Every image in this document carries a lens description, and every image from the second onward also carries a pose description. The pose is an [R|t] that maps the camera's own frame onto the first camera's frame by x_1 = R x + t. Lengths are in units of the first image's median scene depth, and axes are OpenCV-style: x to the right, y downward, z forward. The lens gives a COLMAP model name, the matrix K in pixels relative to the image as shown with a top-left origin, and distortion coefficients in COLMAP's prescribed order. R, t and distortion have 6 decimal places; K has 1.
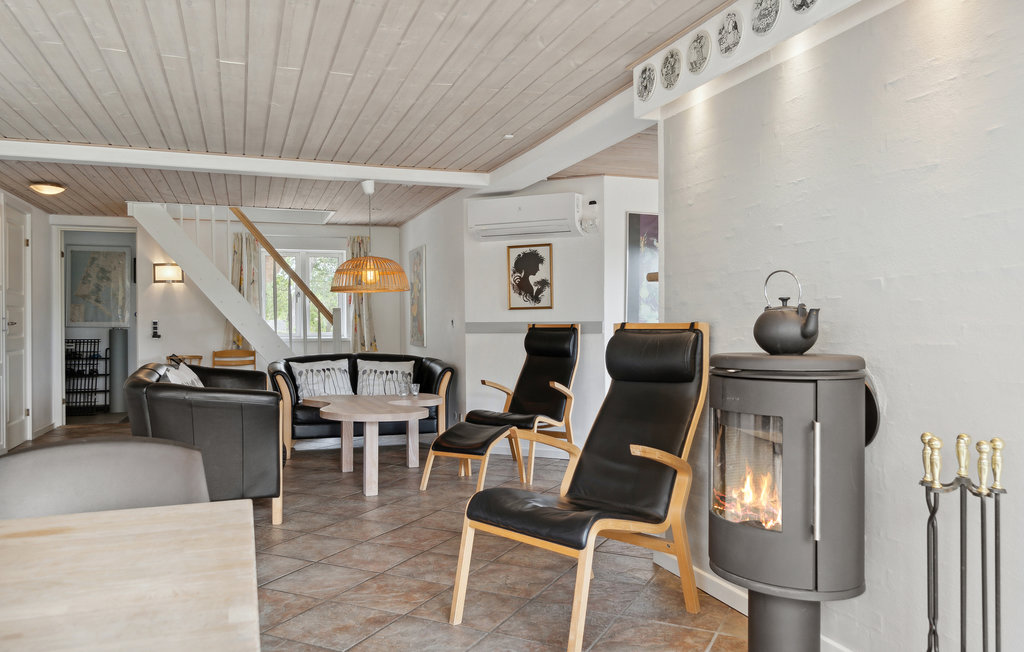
lens RADIAL K [[749.7, 0, 512.0], [0, 749.7, 326.0], [0, 0, 1]] dist [-0.004691, -0.000698]
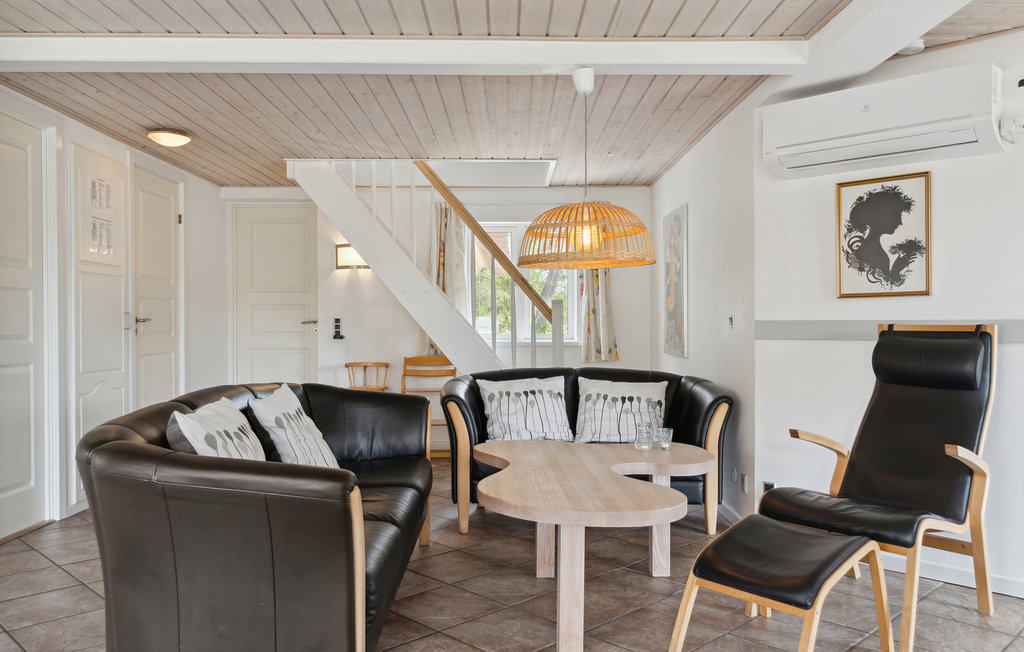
lens RADIAL K [[785.3, 0, 512.0], [0, 785.3, 326.0], [0, 0, 1]] dist [0.001586, 0.001260]
pose [[0.943367, 0.006489, -0.331689, -0.038136], [-0.006241, 0.999979, 0.001814, -0.000661], [0.331693, 0.000359, 0.943387, 0.364307]]
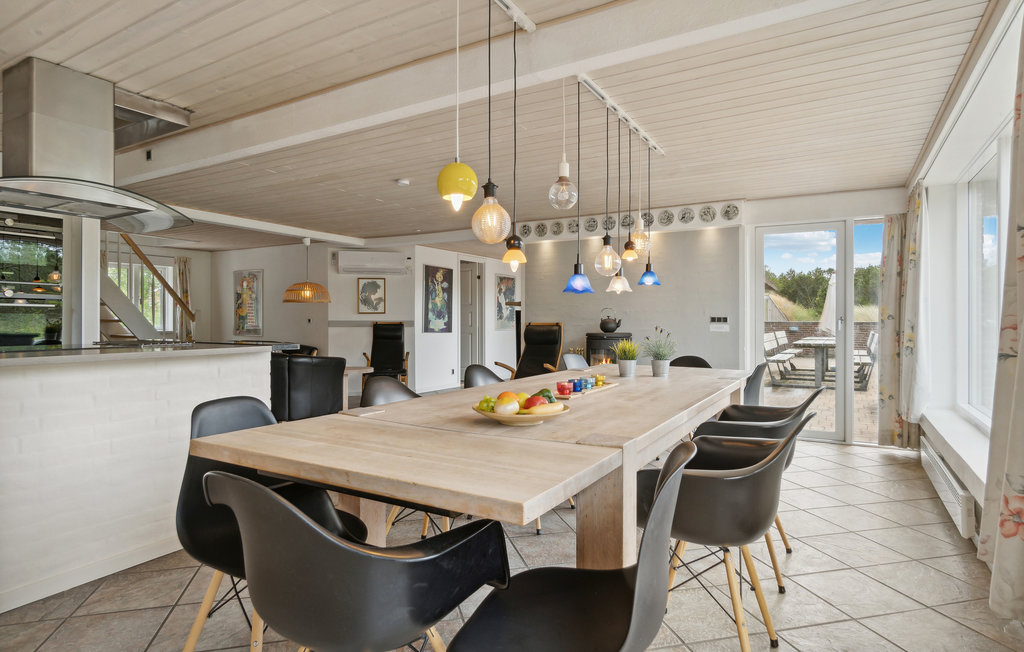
lens RADIAL K [[566.8, 0, 498.7], [0, 566.8, 322.8], [0, 0, 1]] dist [-0.000026, -0.000007]
pose [[0.782972, 0.003626, 0.622046, -0.564071], [-0.003948, 0.999992, -0.000859, -0.000750], [-0.622044, -0.001783, 0.782980, -0.246999]]
